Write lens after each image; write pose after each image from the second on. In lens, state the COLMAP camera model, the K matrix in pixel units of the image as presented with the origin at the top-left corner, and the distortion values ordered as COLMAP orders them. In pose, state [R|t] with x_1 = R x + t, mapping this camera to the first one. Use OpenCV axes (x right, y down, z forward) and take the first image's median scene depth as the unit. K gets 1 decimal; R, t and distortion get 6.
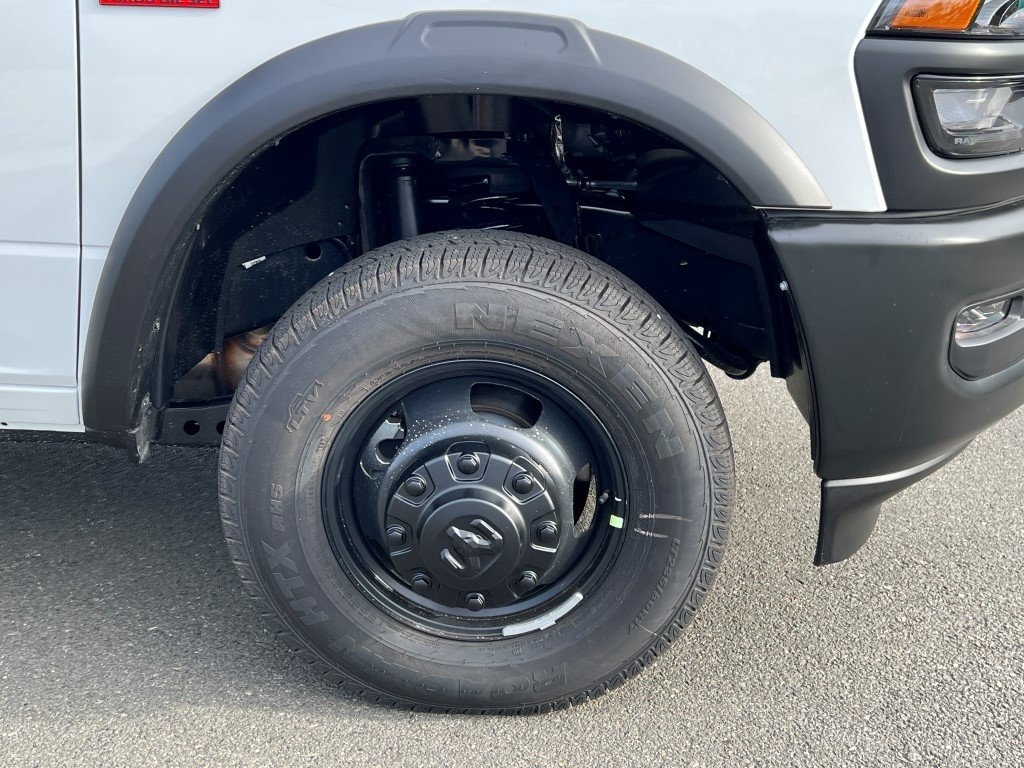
lens RADIAL K [[1317.3, 0, 512.0], [0, 1317.3, 384.0], [0, 0, 1]] dist [0.176217, -0.506144]
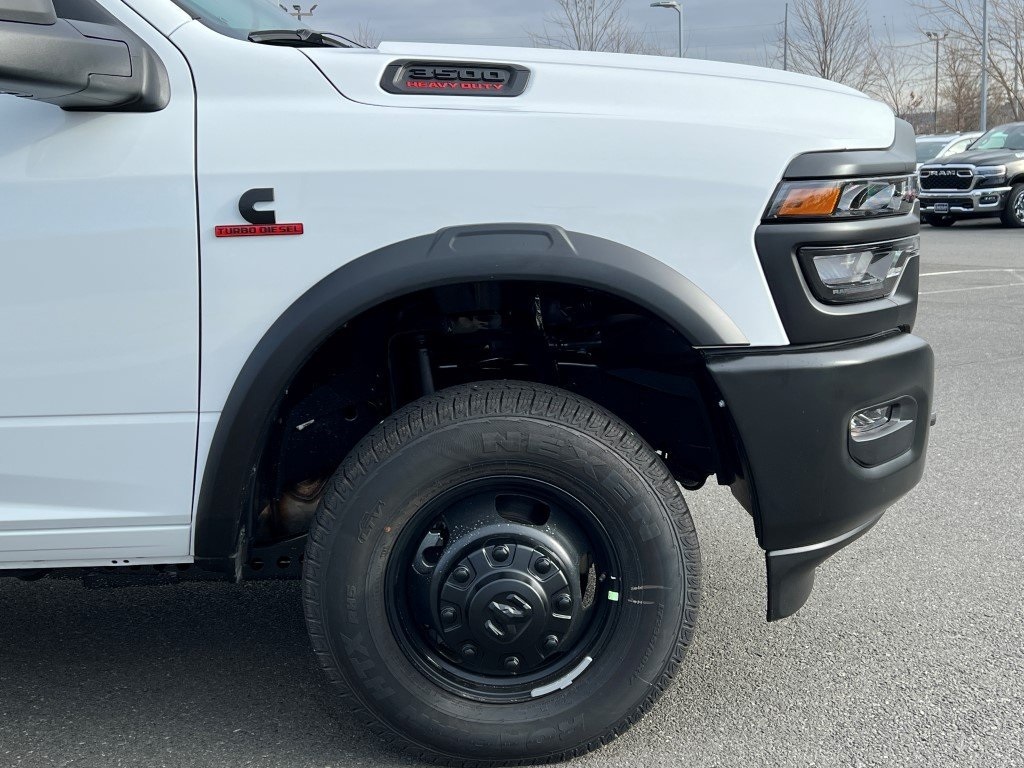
lens RADIAL K [[1317.3, 0, 512.0], [0, 1317.3, 384.0], [0, 0, 1]] dist [0.176217, -0.506144]
pose [[0.995954, -0.071530, 0.054395, -0.075484], [0.078561, 0.986948, -0.140578, 0.073843], [-0.043630, 0.144282, 0.988574, -0.307993]]
